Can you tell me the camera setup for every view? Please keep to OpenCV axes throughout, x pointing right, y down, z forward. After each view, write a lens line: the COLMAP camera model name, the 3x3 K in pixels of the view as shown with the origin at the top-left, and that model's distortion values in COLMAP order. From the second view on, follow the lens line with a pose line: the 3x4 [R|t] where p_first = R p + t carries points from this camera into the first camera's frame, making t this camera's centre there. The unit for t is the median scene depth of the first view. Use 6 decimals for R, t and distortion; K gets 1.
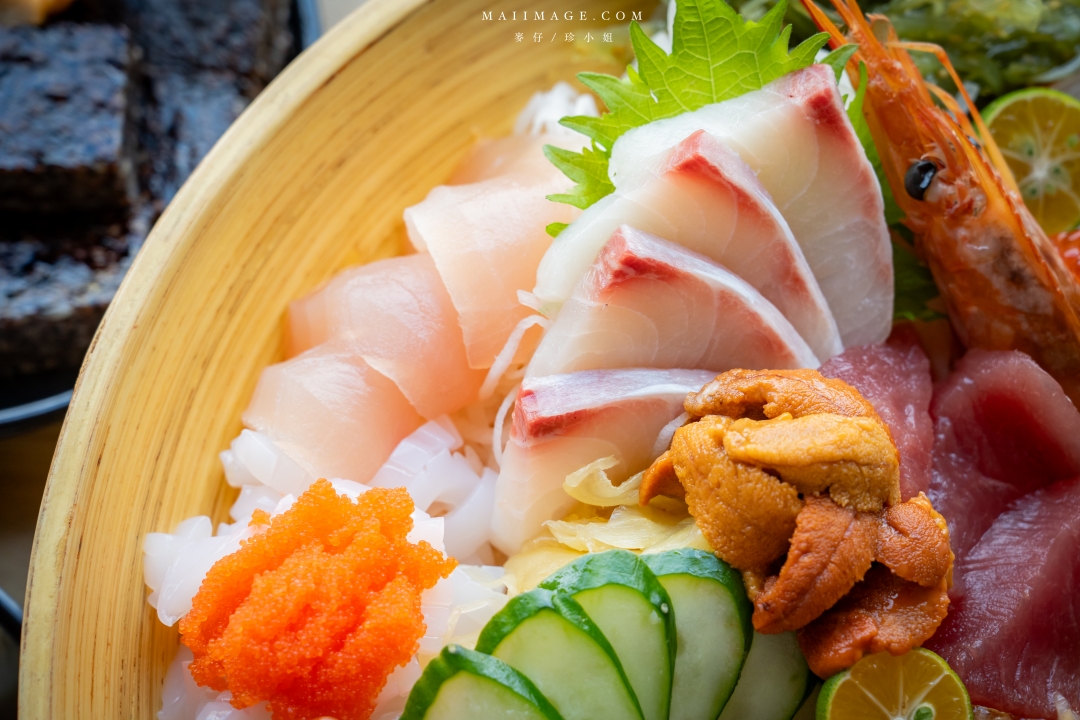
lens RADIAL K [[2119.2, 0, 540.0], [0, 2119.2, 360.0], [0, 0, 1]] dist [0.264005, 0.004435]
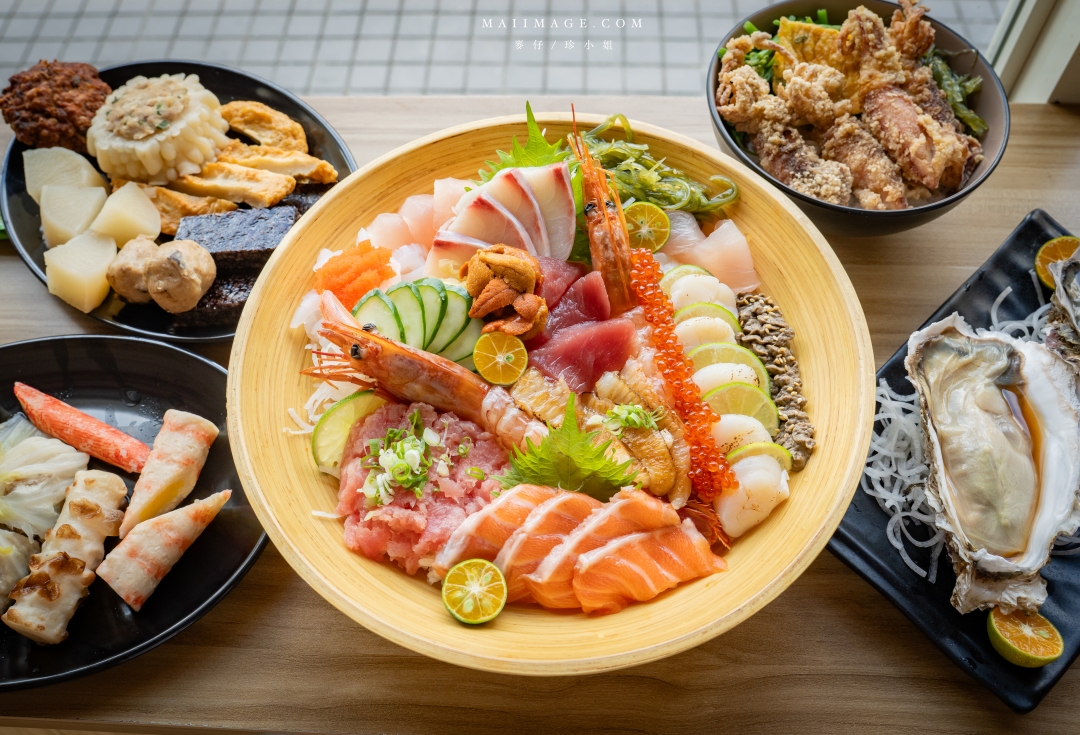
lens RADIAL K [[1026.0, 0, 538.2], [0, 1026.0, 343.5], [0, 0, 1]] dist [-0.085997, 0.012722]
pose [[0.906863, 0.285112, -0.310340, 0.633784], [-0.336786, 0.932976, -0.127009, 0.305605], [0.253328, 0.219698, 0.942103, -0.328668]]
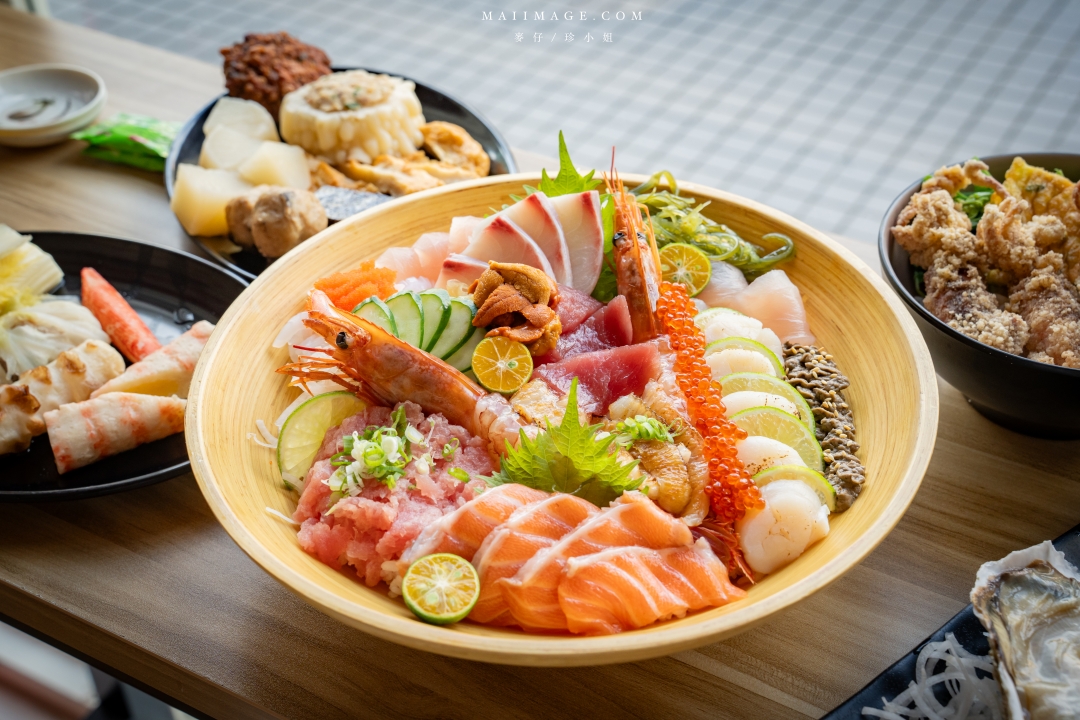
lens RADIAL K [[1450.4, 0, 540.0], [0, 1450.4, 360.0], [0, 0, 1]] dist [0.114186, 0.003487]
pose [[0.859751, 0.217489, -0.462090, 1.005500], [-0.421361, 0.813341, -0.401163, 0.840997], [0.288588, 0.539606, 0.790912, -0.397242]]
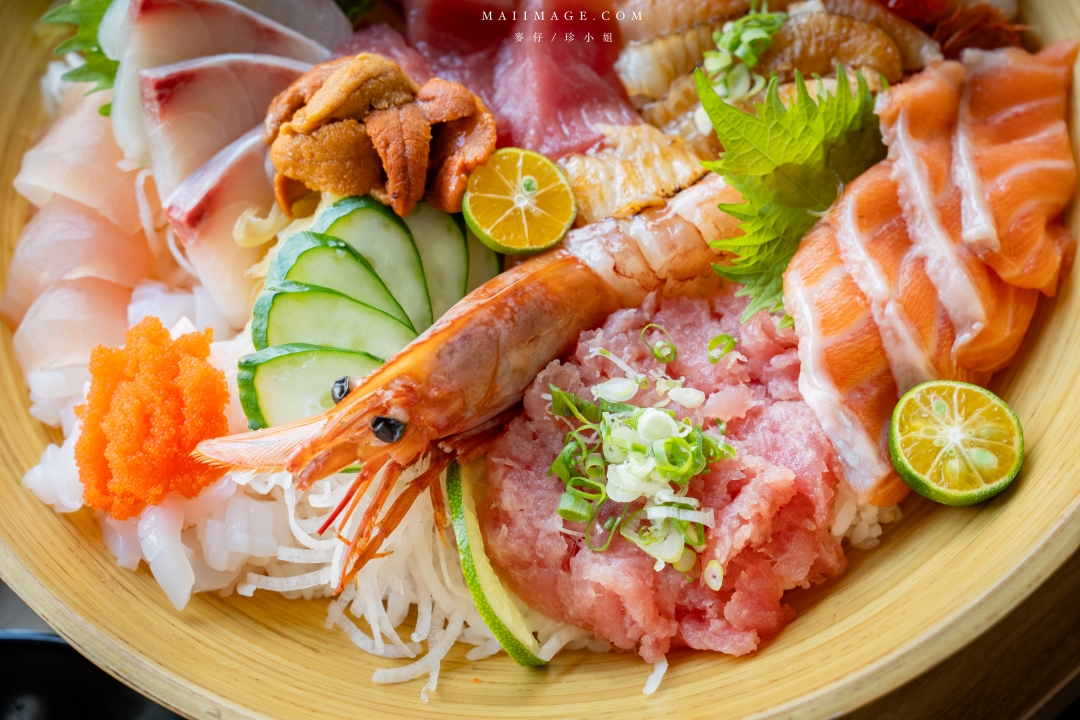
lens RADIAL K [[2119.2, 0, 540.0], [0, 2119.2, 360.0], [0, 0, 1]] dist [0.264005, 0.004435]
pose [[0.736485, -0.660823, 0.144573, -0.093829], [0.673217, 0.736908, -0.061204, 0.332493], [-0.066092, 0.142405, 0.987599, -0.361109]]
